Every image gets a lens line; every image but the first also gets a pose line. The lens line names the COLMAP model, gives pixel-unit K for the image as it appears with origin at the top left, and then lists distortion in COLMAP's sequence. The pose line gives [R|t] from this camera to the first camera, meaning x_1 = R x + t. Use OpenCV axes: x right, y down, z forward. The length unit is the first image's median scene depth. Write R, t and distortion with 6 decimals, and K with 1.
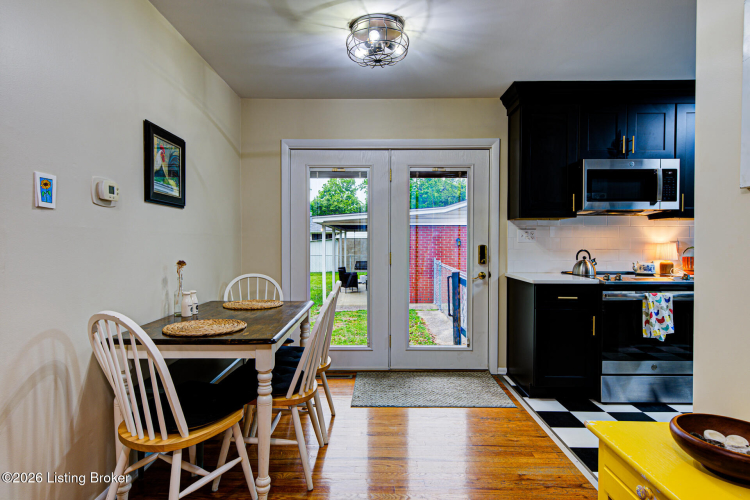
lens RADIAL K [[411.2, 0, 375.0], [0, 411.2, 250.0], [0, 0, 1]] dist [-0.002483, 0.000089]
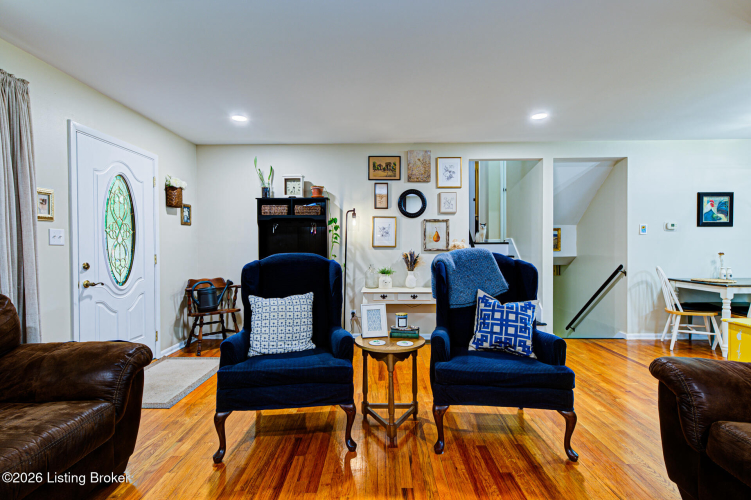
lens RADIAL K [[362.6, 0, 375.5], [0, 362.6, 250.0], [0, 0, 1]] dist [0.002000, 0.000096]
pose [[-0.024102, 0.008188, -0.999676, 1.587788], [-0.012920, 0.999880, 0.008502, 0.022461], [0.999626, 0.013121, -0.023994, -0.806238]]
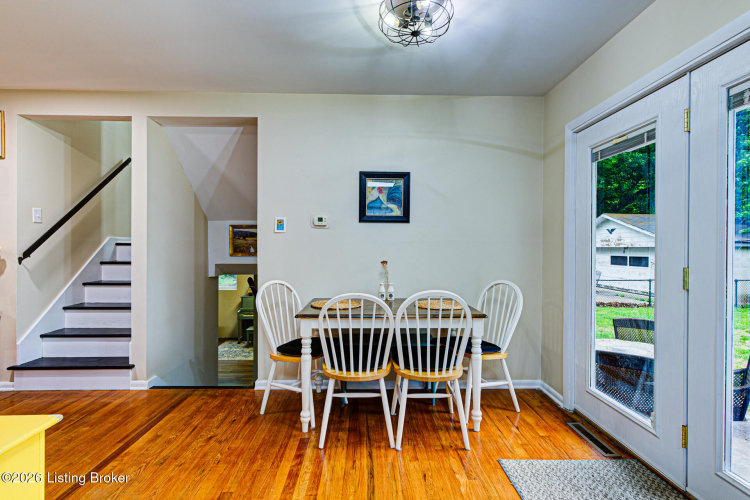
lens RADIAL K [[362.1, 0, 375.0], [0, 362.1, 250.0], [0, 0, 1]] dist [0.002000, 0.000096]
pose [[0.020917, -0.002351, -0.999778, 0.868154], [-0.024516, 0.999695, -0.002864, -0.007444], [0.999481, 0.024571, 0.020853, 1.041547]]
